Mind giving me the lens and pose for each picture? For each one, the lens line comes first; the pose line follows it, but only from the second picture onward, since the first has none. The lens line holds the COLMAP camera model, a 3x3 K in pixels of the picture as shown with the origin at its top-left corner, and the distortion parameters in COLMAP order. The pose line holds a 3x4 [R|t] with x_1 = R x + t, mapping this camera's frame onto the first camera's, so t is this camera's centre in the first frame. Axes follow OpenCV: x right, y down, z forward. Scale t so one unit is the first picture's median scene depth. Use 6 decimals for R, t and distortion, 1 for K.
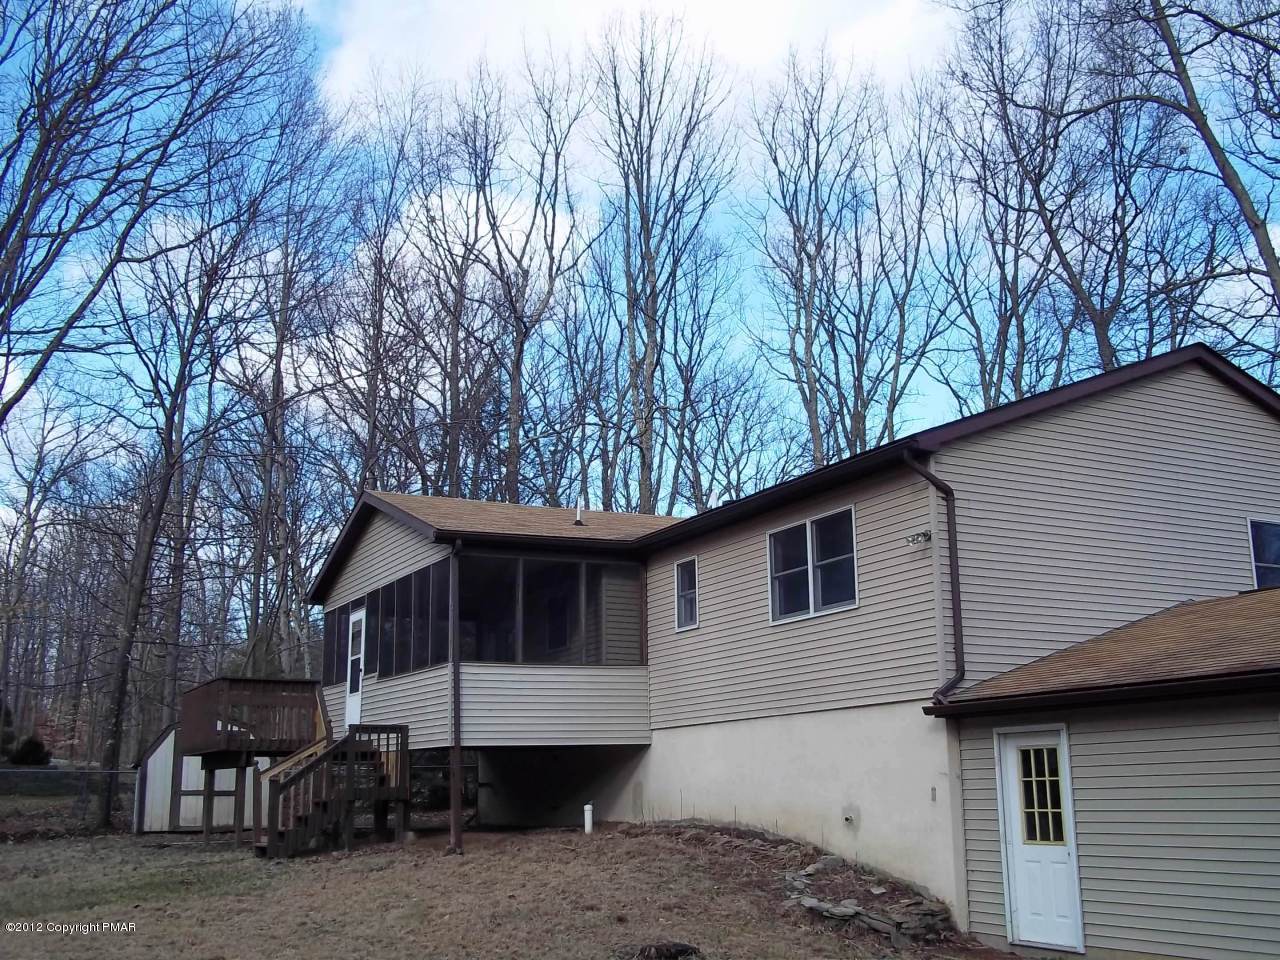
lens RADIAL K [[1365.9, 0, 640.0], [0, 1365.9, 480.0], [0, 0, 1]] dist [0.002720, 0.031068]
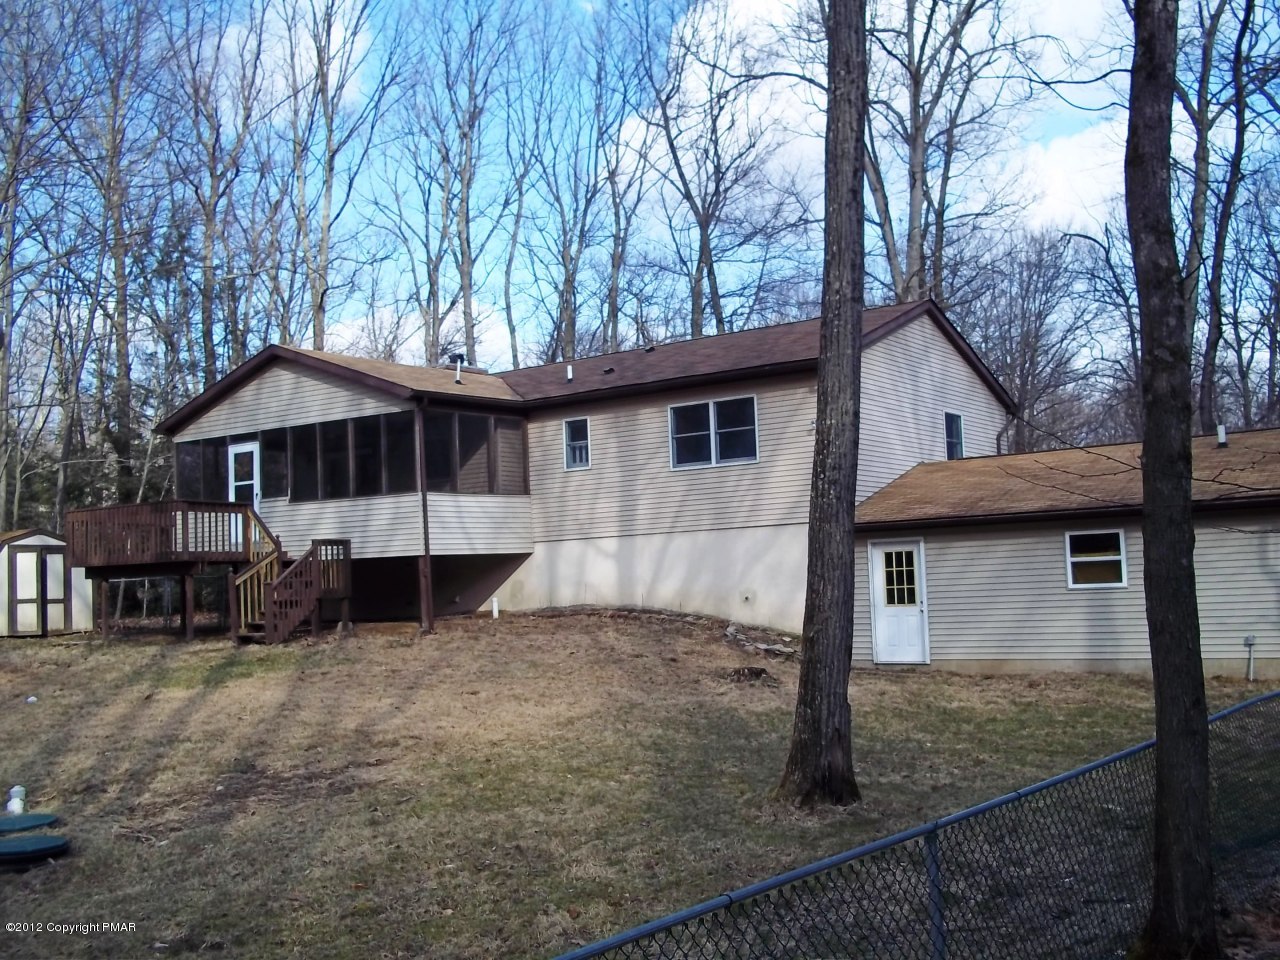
lens RADIAL K [[1365.9, 0, 640.0], [0, 1365.9, 480.0], [0, 0, 1]] dist [0.002720, 0.031068]
pose [[0.887222, 0.016345, 0.461054, -0.565811], [-0.078743, 0.990073, 0.116429, -0.046735], [-0.454574, -0.139603, 0.879701, -0.244625]]
